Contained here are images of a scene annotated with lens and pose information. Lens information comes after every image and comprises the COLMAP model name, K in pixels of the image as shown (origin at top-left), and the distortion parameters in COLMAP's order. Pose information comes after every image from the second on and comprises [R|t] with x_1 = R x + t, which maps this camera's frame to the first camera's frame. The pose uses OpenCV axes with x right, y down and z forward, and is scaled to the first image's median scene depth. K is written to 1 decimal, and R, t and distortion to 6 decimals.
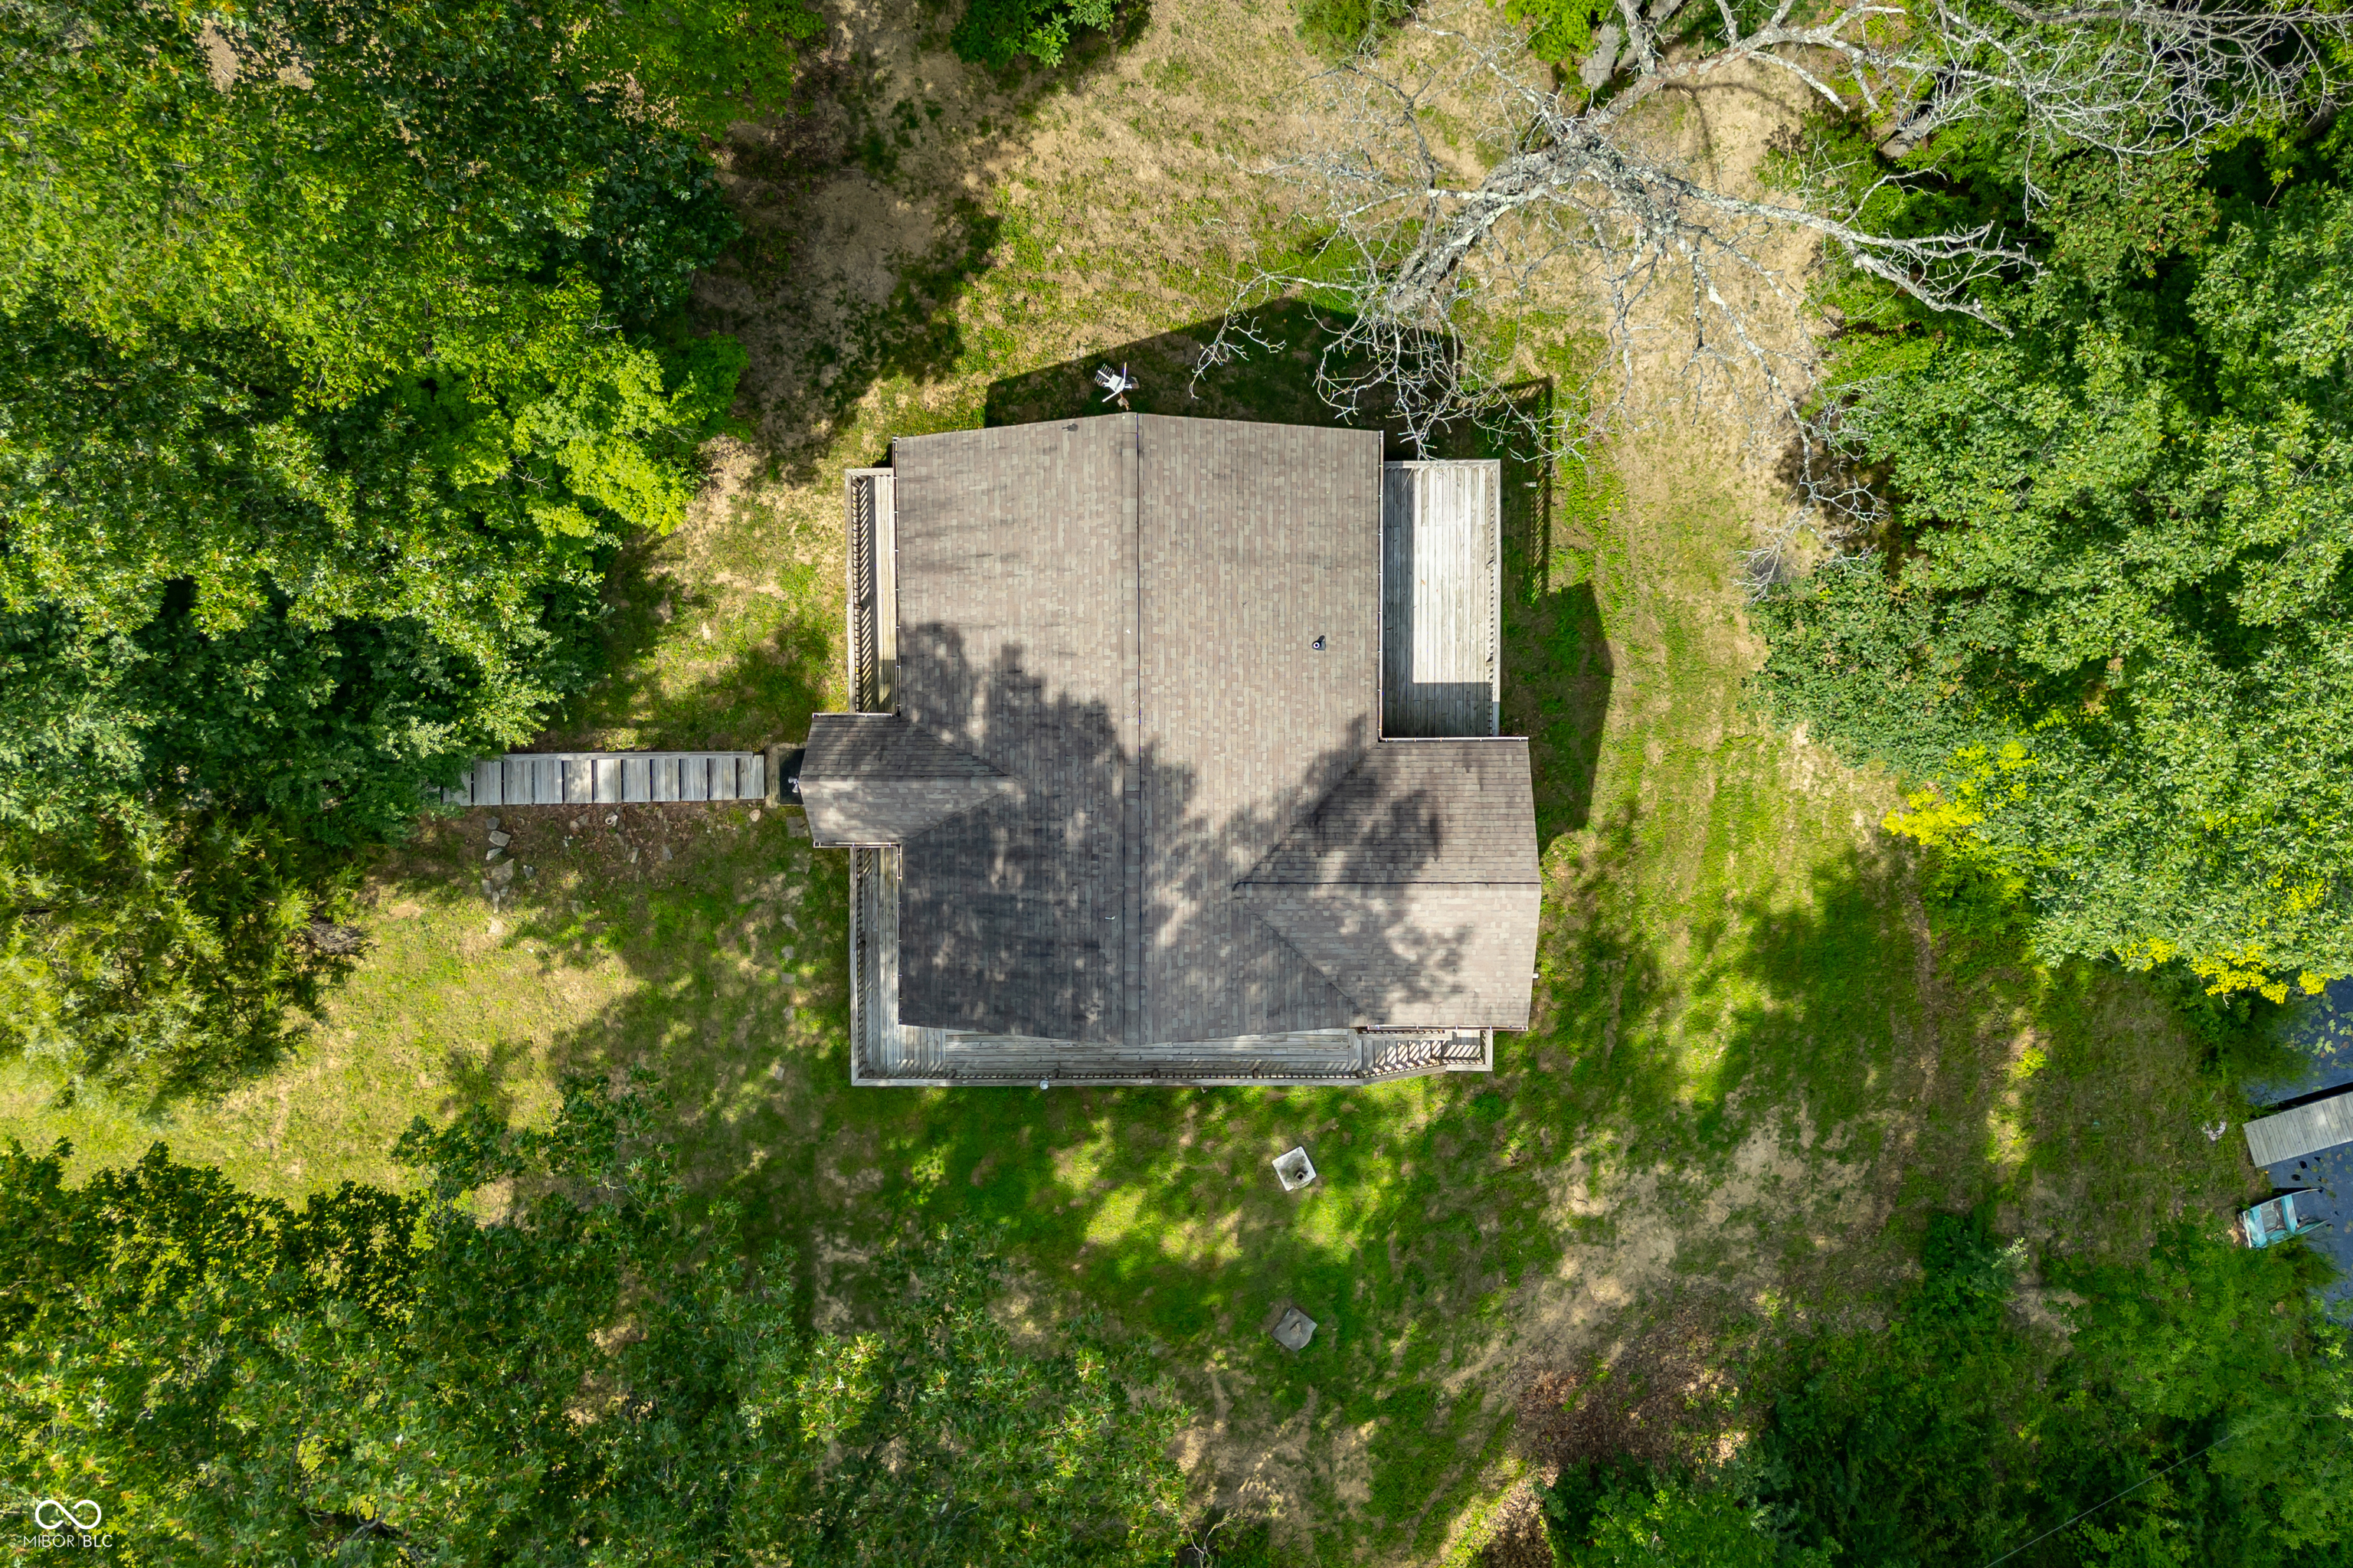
lens RADIAL K [[1672.9, 0, 1164.4], [0, 1672.9, 782.7], [0, 0, 1]] dist [0.071475, -0.080977]
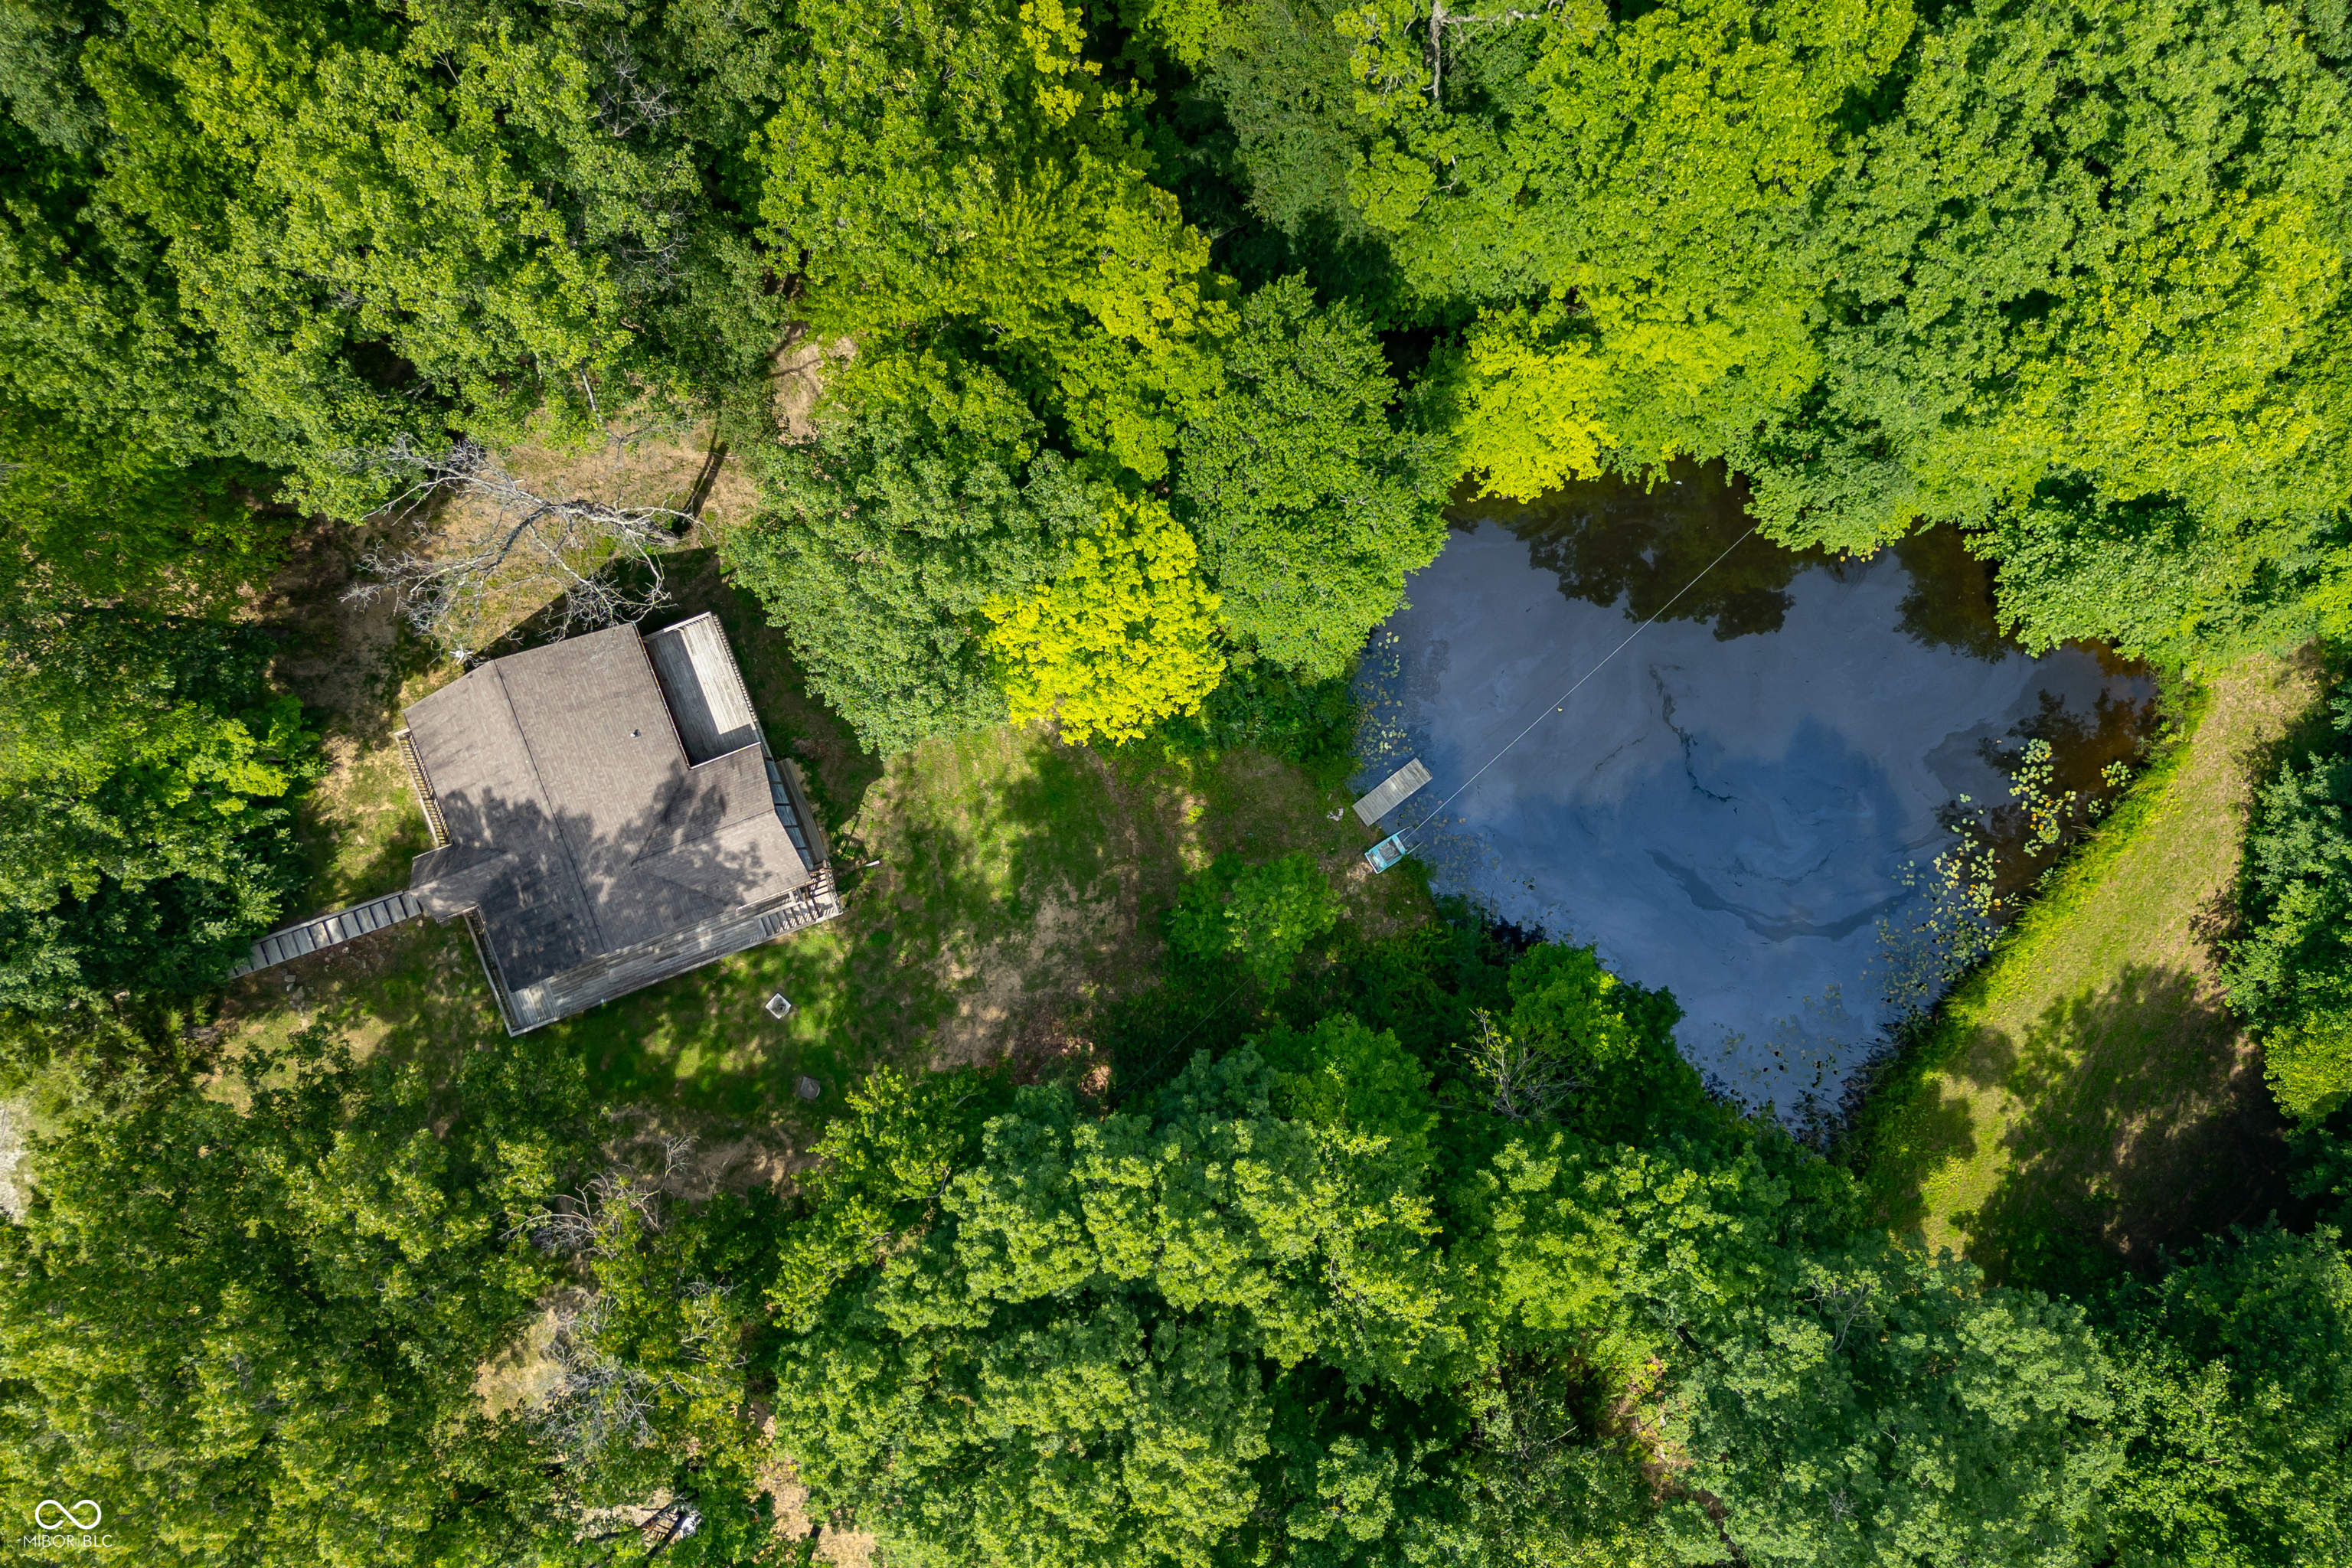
lens RADIAL K [[1624.2, 0, 1163.4], [0, 1624.2, 845.4], [0, 0, 1]] dist [0.057425, -0.072322]
pose [[0.937797, -0.347183, 0.000038, 0.567058], [0.347099, 0.937569, -0.022077, 0.268800], [0.007629, 0.020717, 0.999756, -0.826948]]
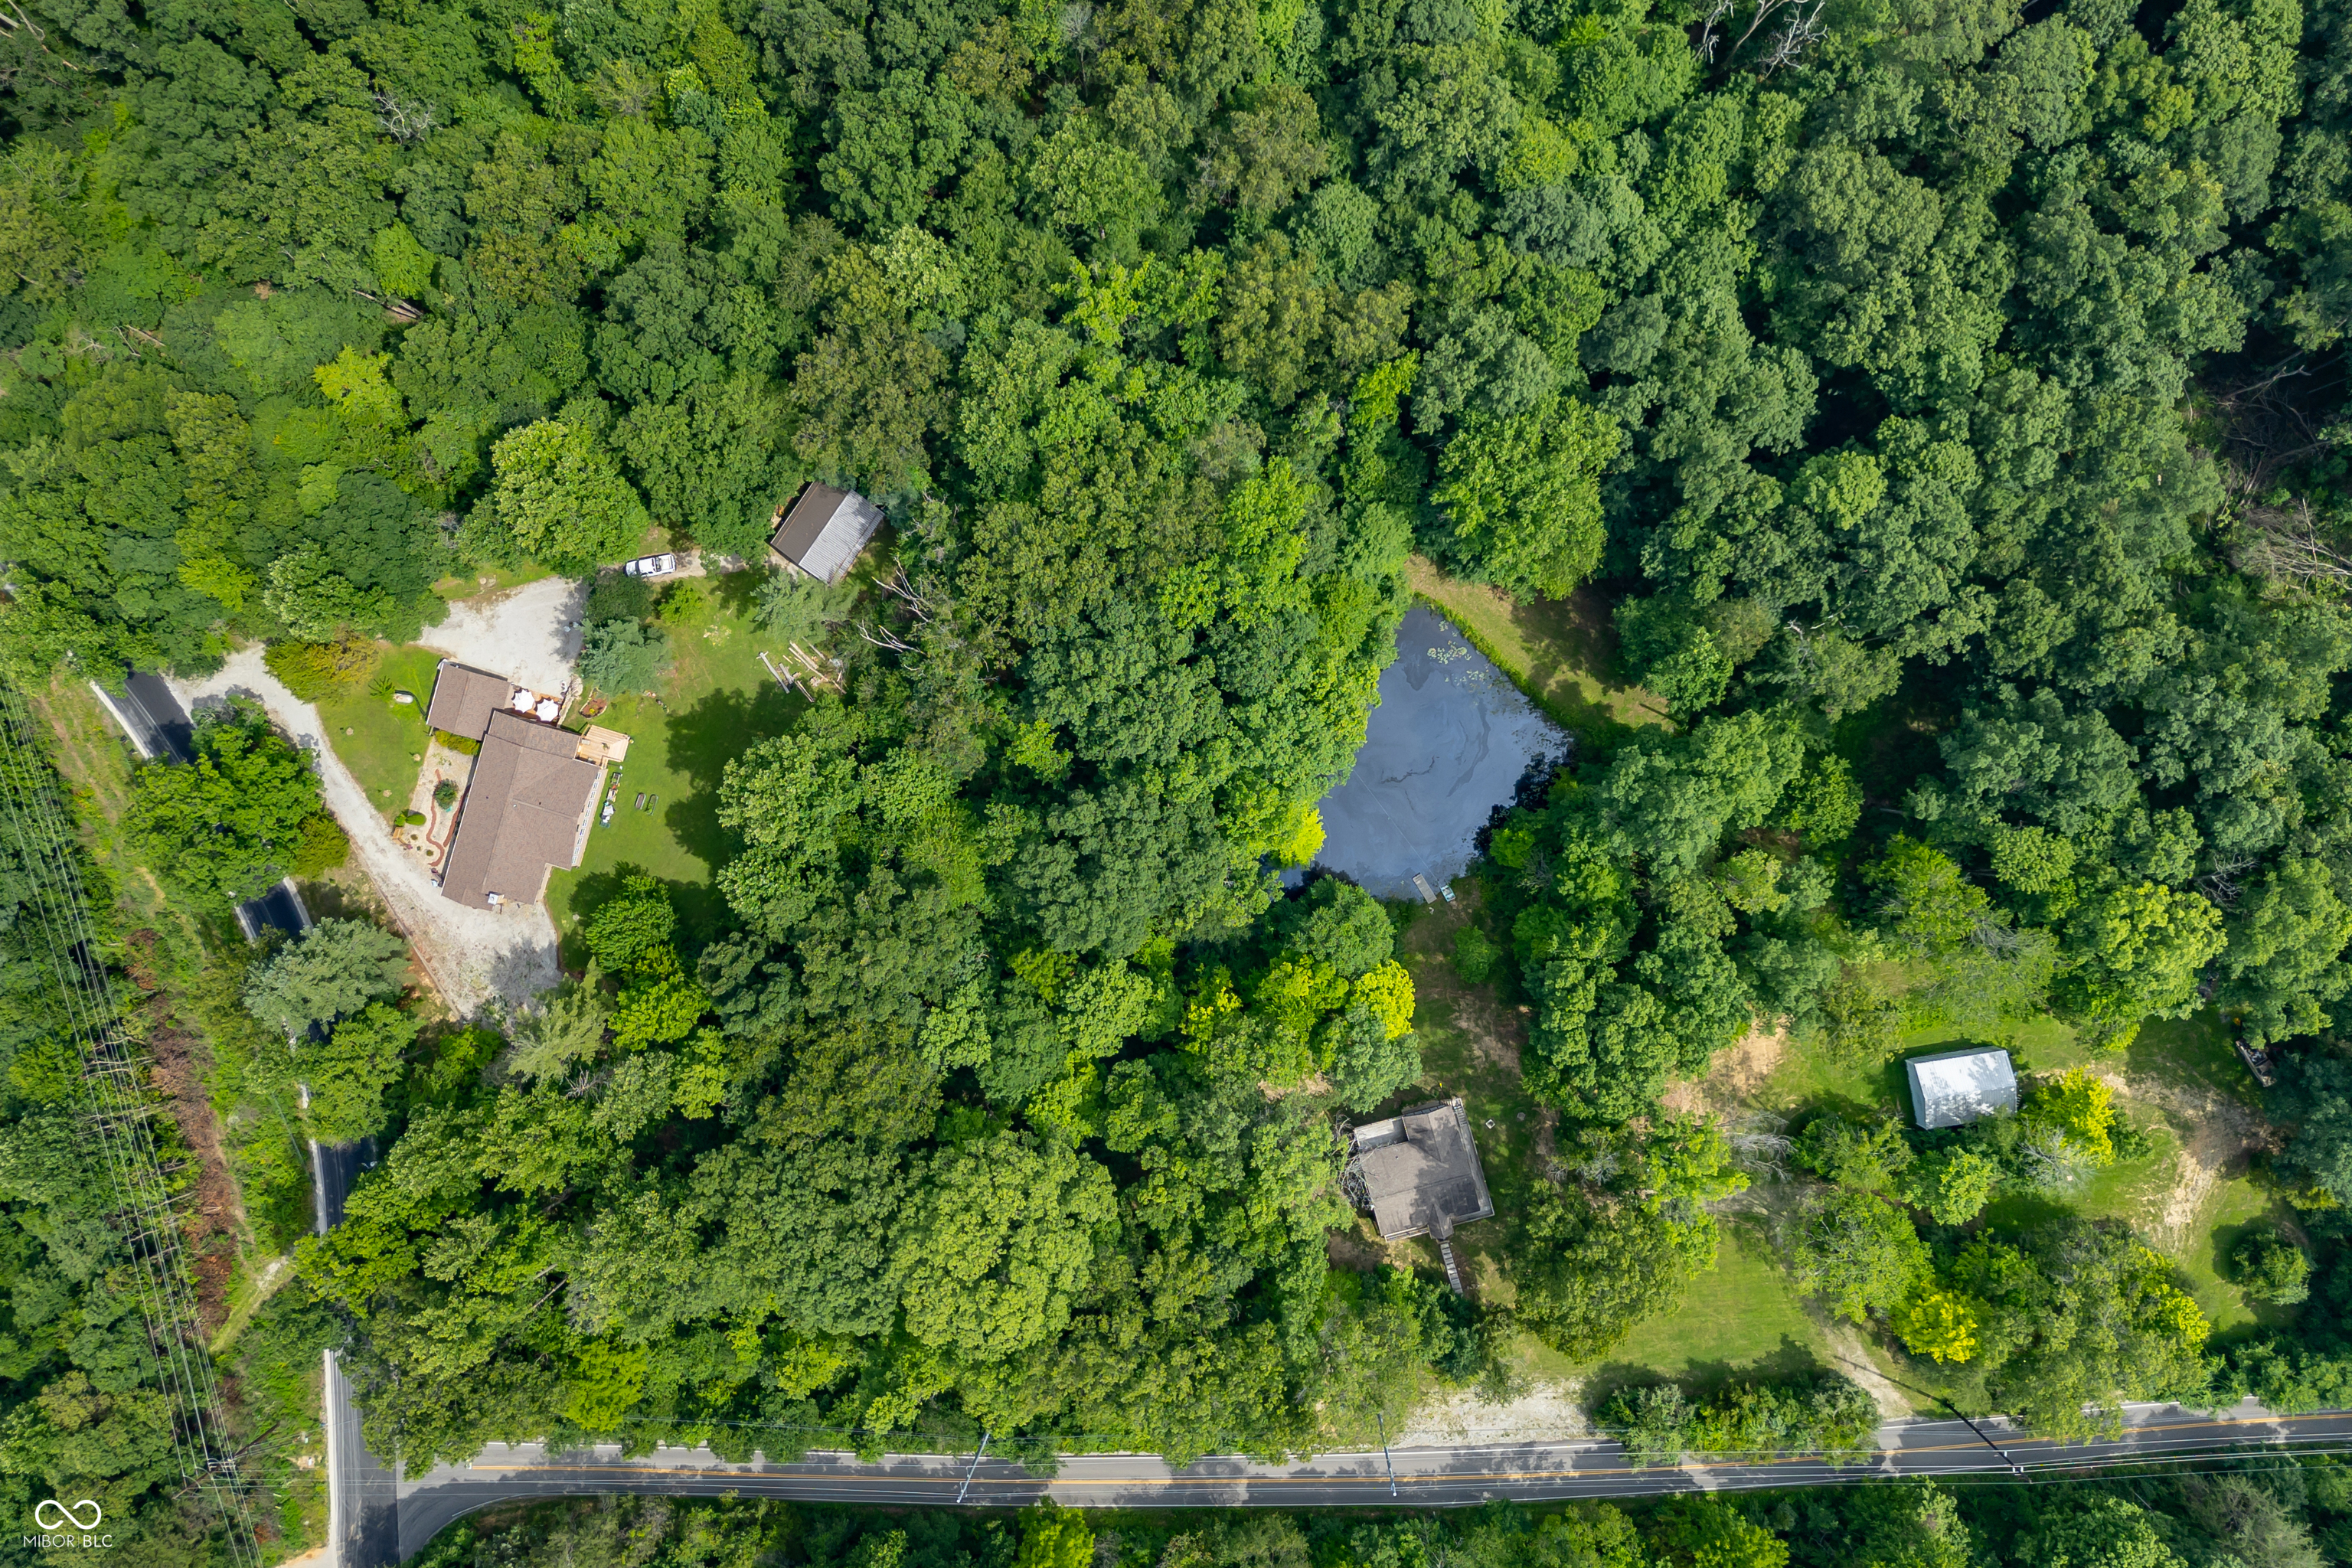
lens RADIAL K [[1624.2, 0, 1163.4], [0, 1624.2, 845.4], [0, 0, 1]] dist [0.057425, -0.072322]
pose [[-0.257840, -0.966024, 0.017802, 1.153379], [0.962876, -0.258437, -0.077971, -0.135080], [0.079923, -0.002963, 0.996797, -4.414433]]
